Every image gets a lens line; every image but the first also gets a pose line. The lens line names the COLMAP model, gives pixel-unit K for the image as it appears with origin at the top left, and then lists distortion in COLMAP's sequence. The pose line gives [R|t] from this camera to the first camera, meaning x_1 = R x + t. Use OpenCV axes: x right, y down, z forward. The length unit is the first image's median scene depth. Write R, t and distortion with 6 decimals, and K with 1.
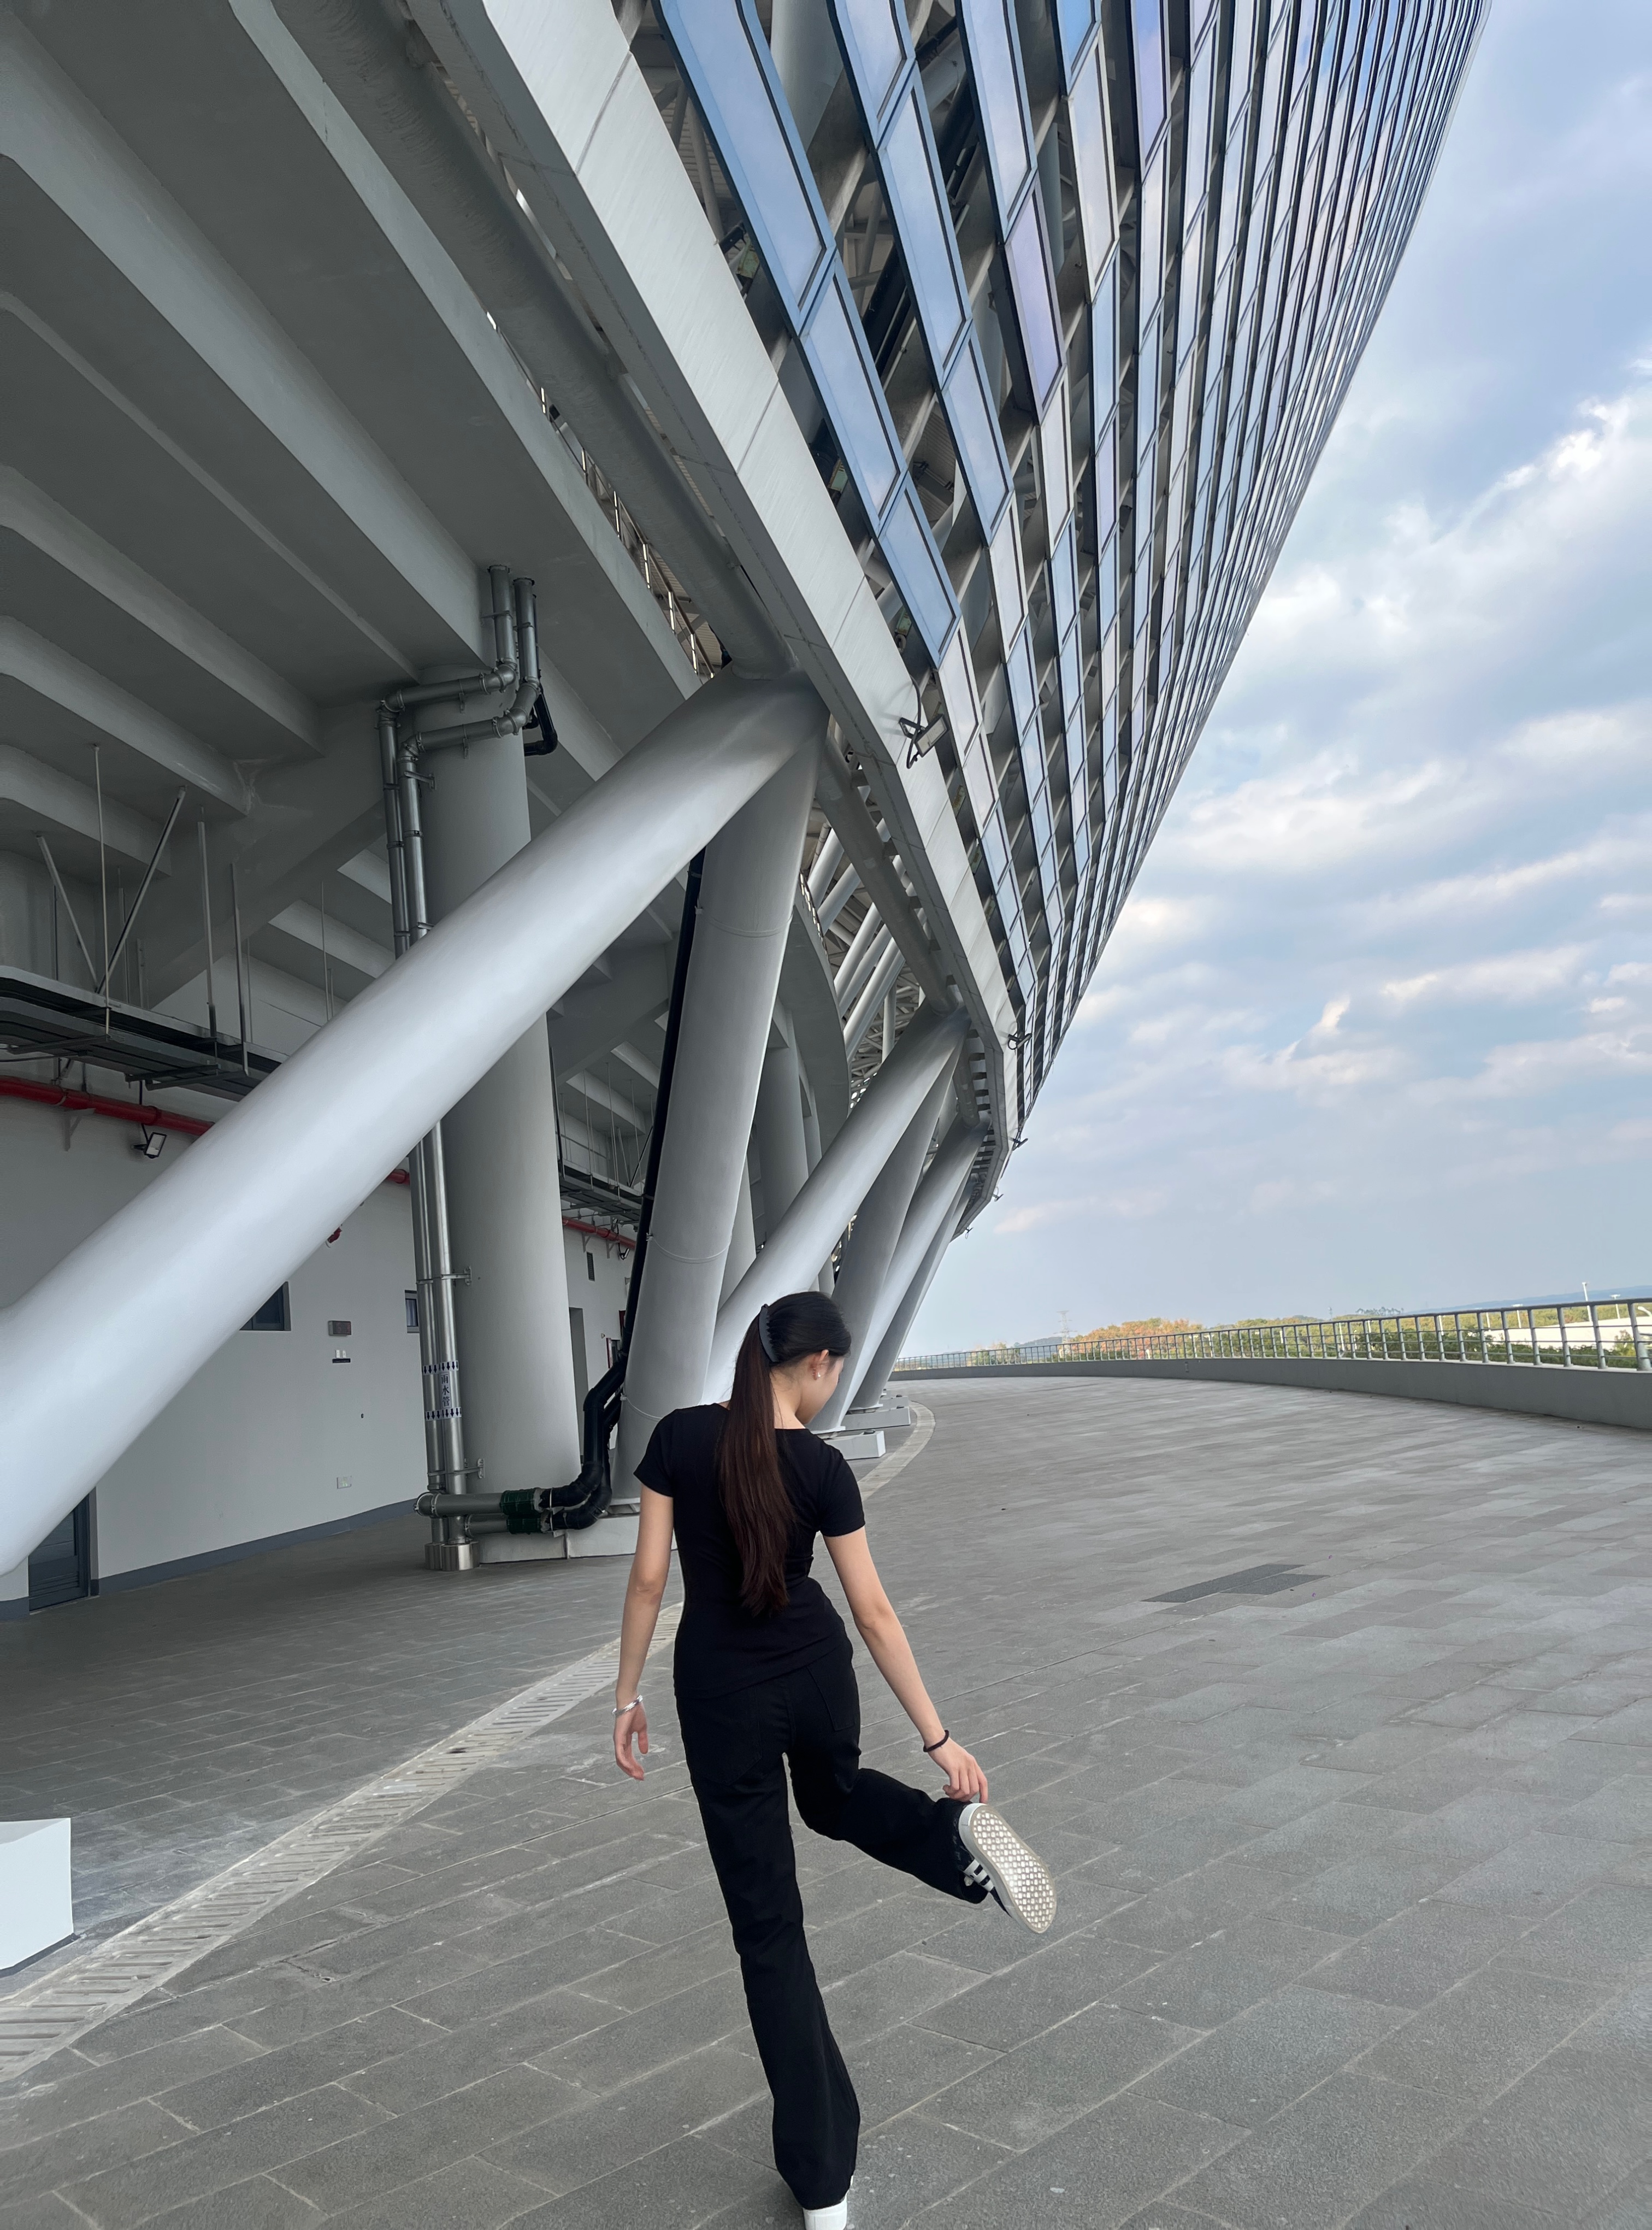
lens RADIAL K [[1614.1, 0, 831.4], [0, 1614.1, 1128.1], [0, 0, 1]] dist [0.067177, -0.100921]
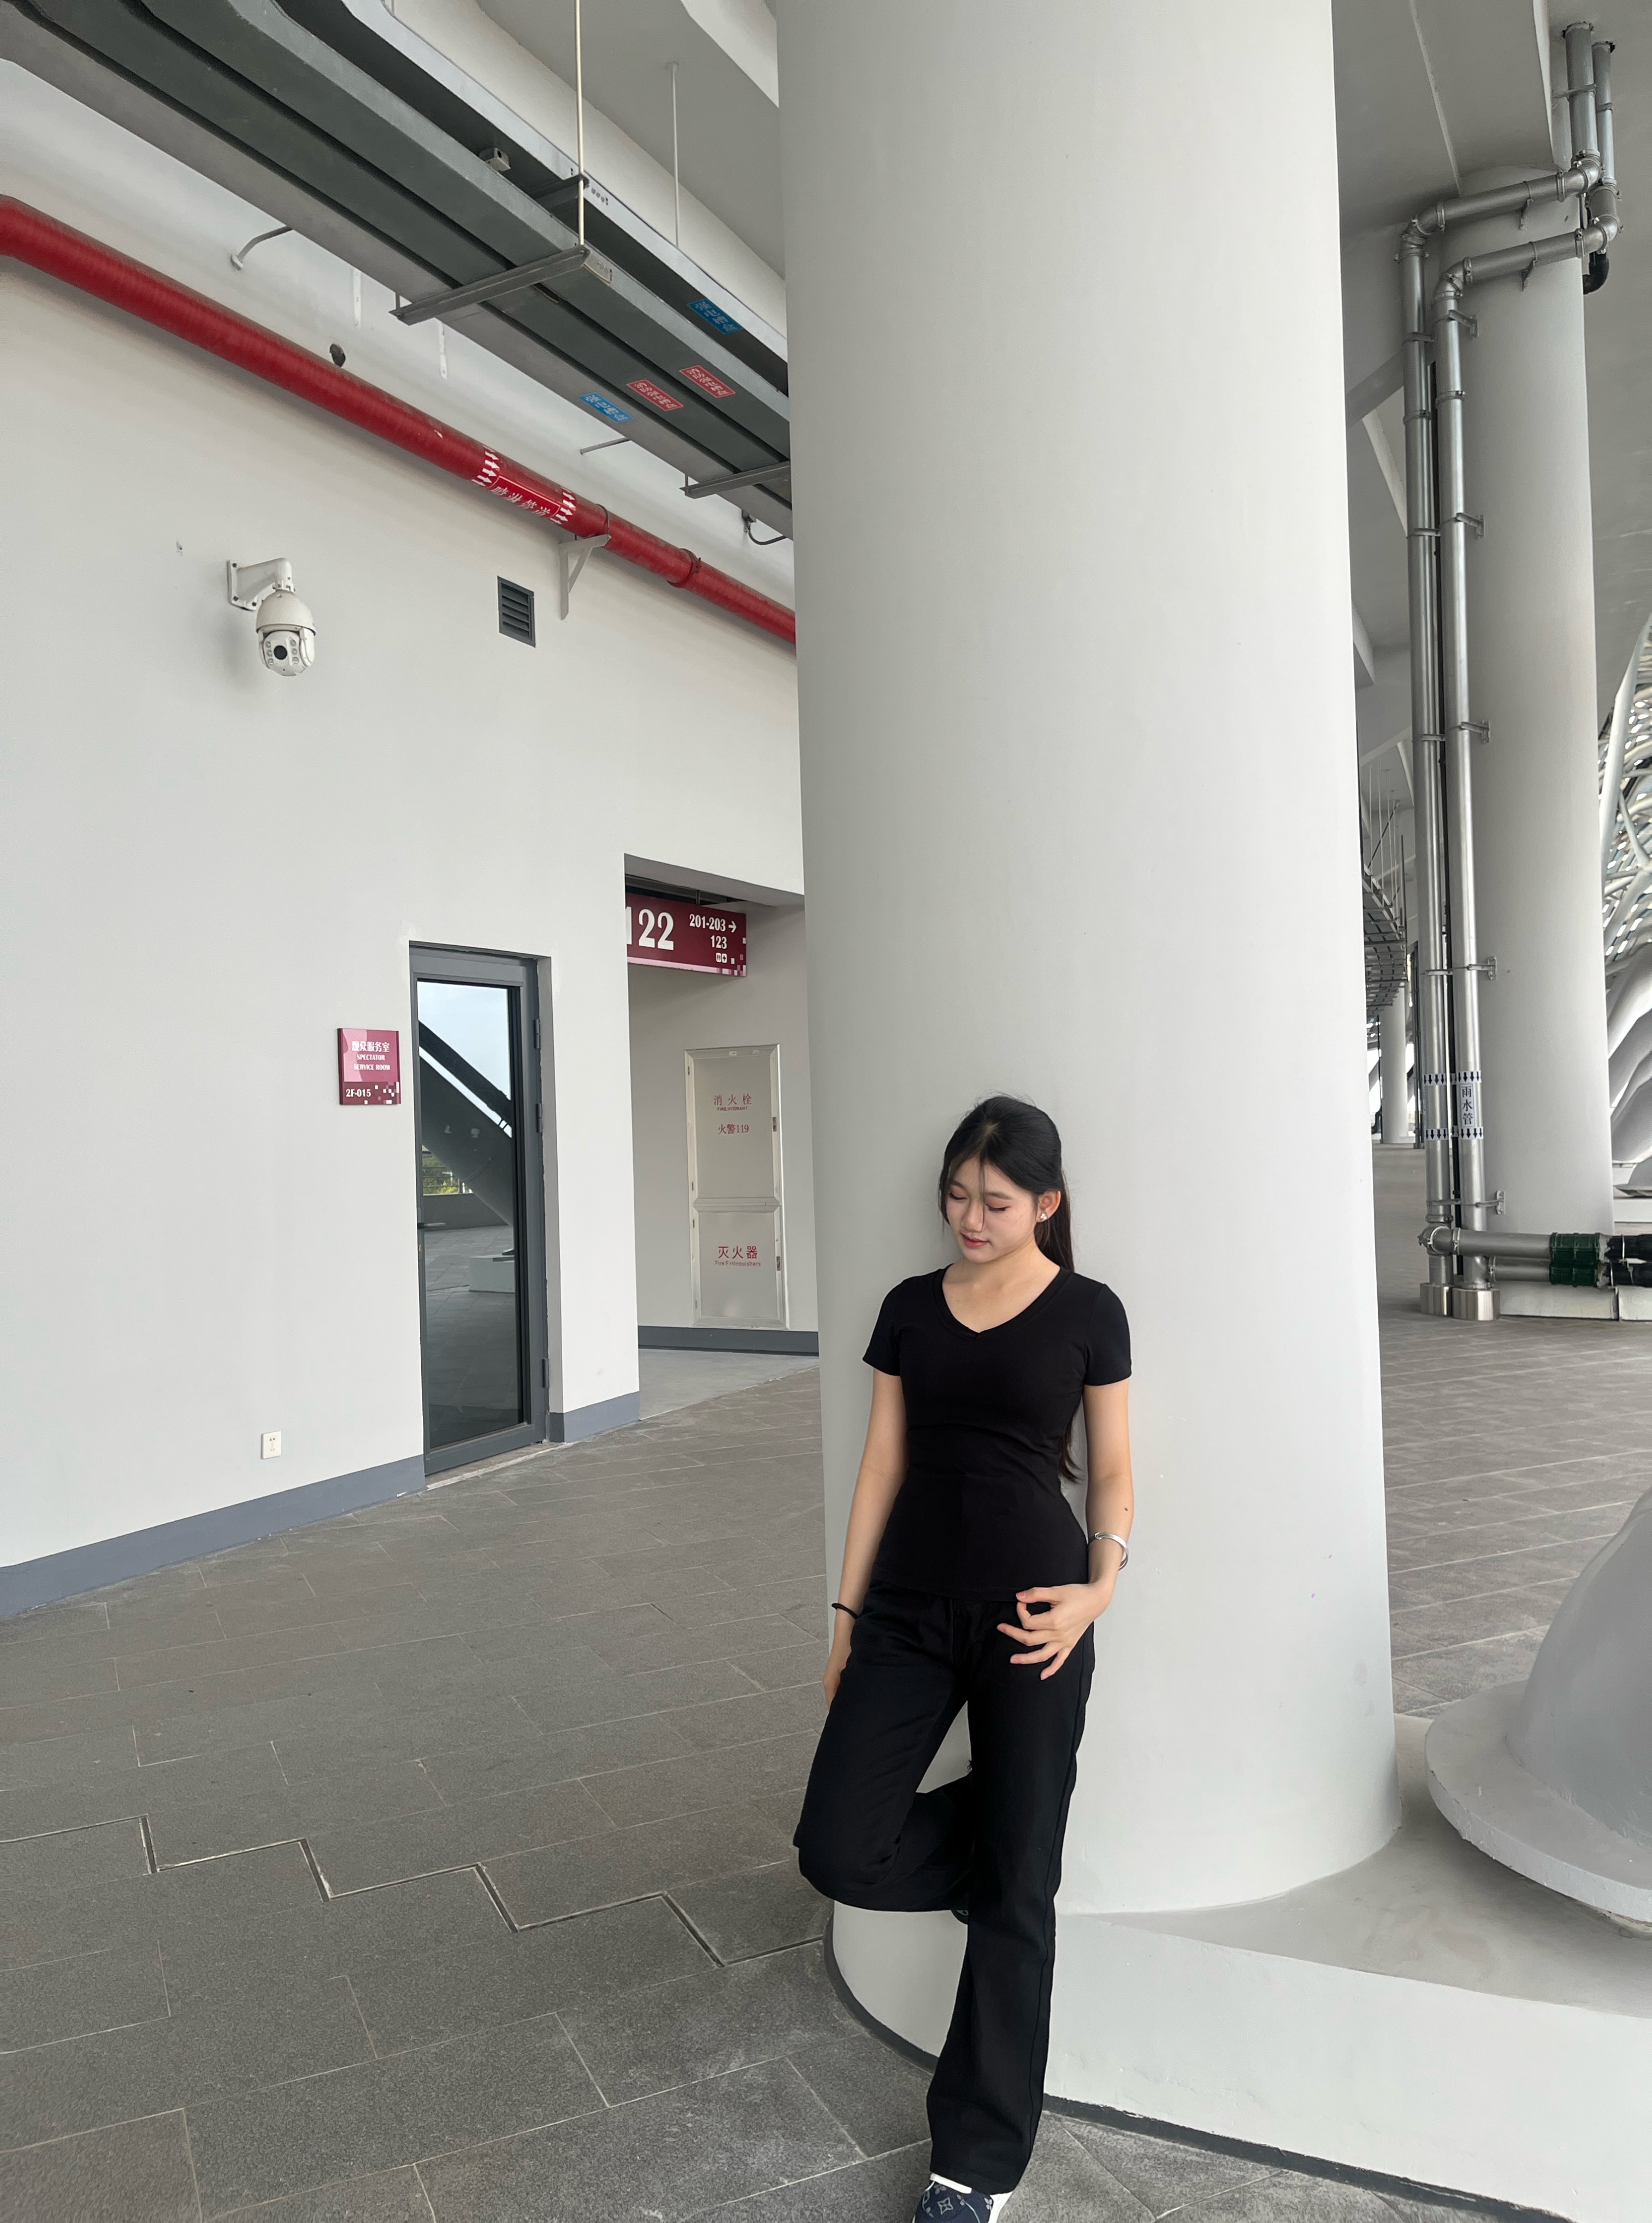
lens RADIAL K [[1609.2, 0, 831.4], [0, 1609.2, 1124.5], [0, 0, 1]] dist [0.067177, -0.100921]
pose [[0.951670, 0.071704, -0.298634, -0.297935], [-0.022341, 0.985951, 0.165536, 0.042747], [0.306308, -0.150864, 0.939902, 0.131022]]
